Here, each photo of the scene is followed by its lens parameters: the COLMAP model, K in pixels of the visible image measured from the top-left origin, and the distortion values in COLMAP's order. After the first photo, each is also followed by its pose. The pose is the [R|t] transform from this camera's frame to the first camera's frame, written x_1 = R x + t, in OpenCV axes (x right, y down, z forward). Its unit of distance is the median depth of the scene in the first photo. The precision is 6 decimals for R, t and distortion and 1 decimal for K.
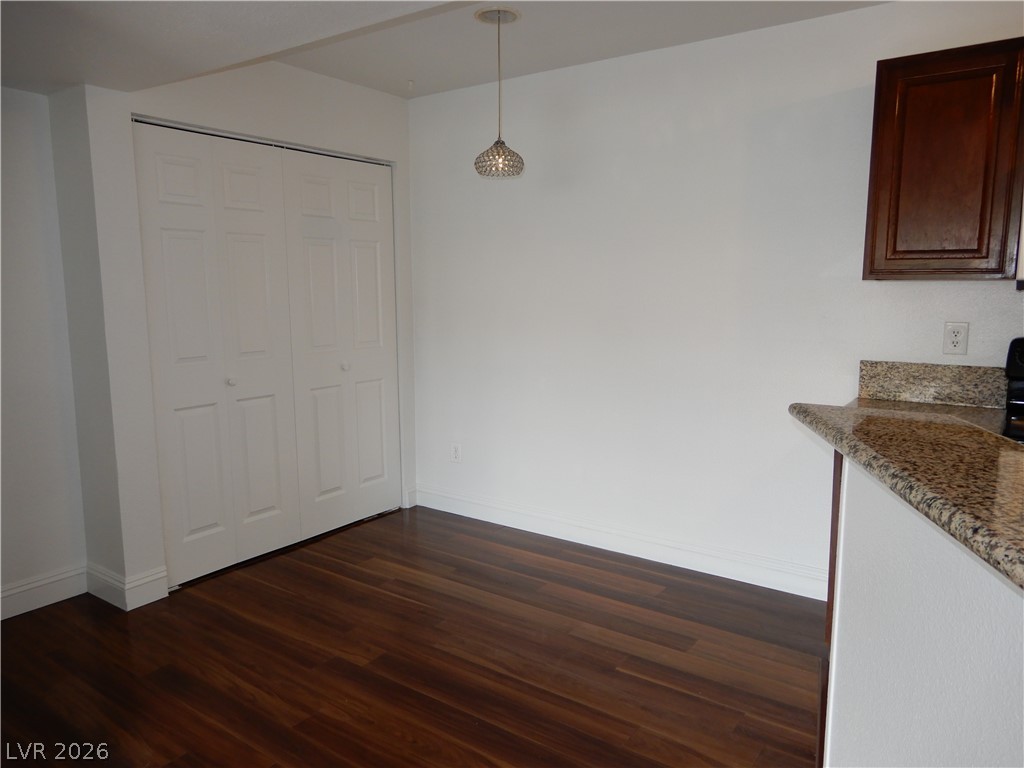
lens RADIAL K [[730.0, 0, 508.5], [0, 730.0, 383.7], [0, 0, 1]] dist [-0.001305, -0.000771]
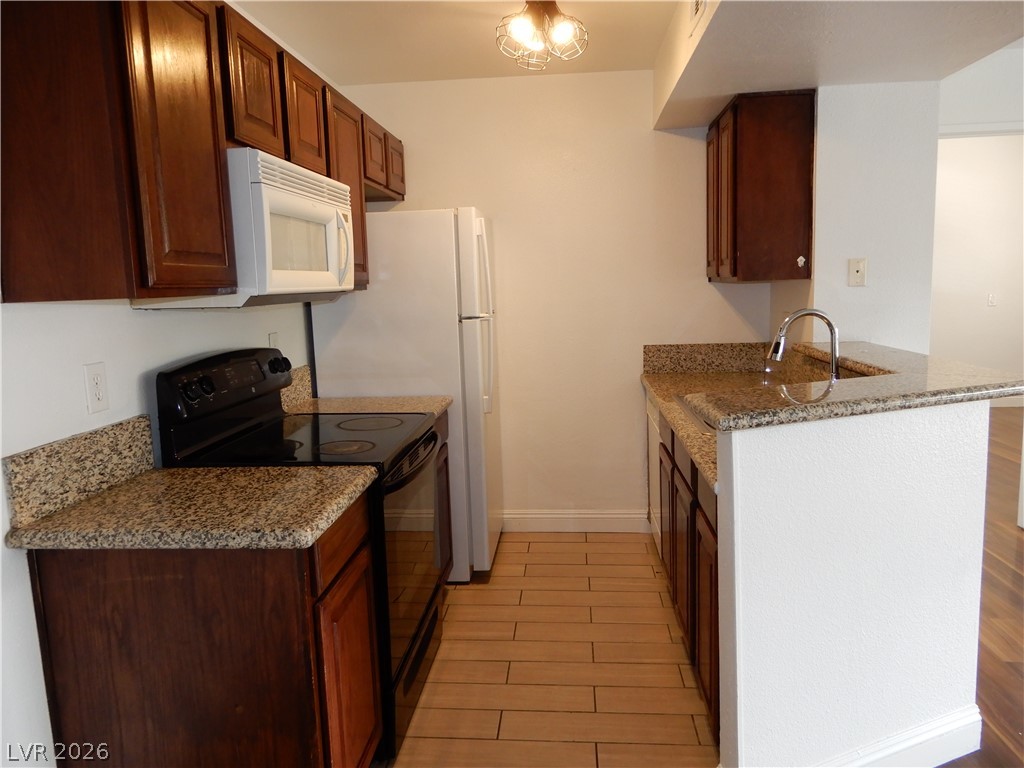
lens RADIAL K [[730.0, 0, 511.6], [0, 730.0, 382.5], [0, 0, 1]] dist [-0.001305, -0.000771]
pose [[-0.503994, -0.095299, 0.858434, -0.142377], [0.154431, 0.967935, 0.198123, -0.139365], [-0.849789, 0.232421, -0.473116, 0.992373]]
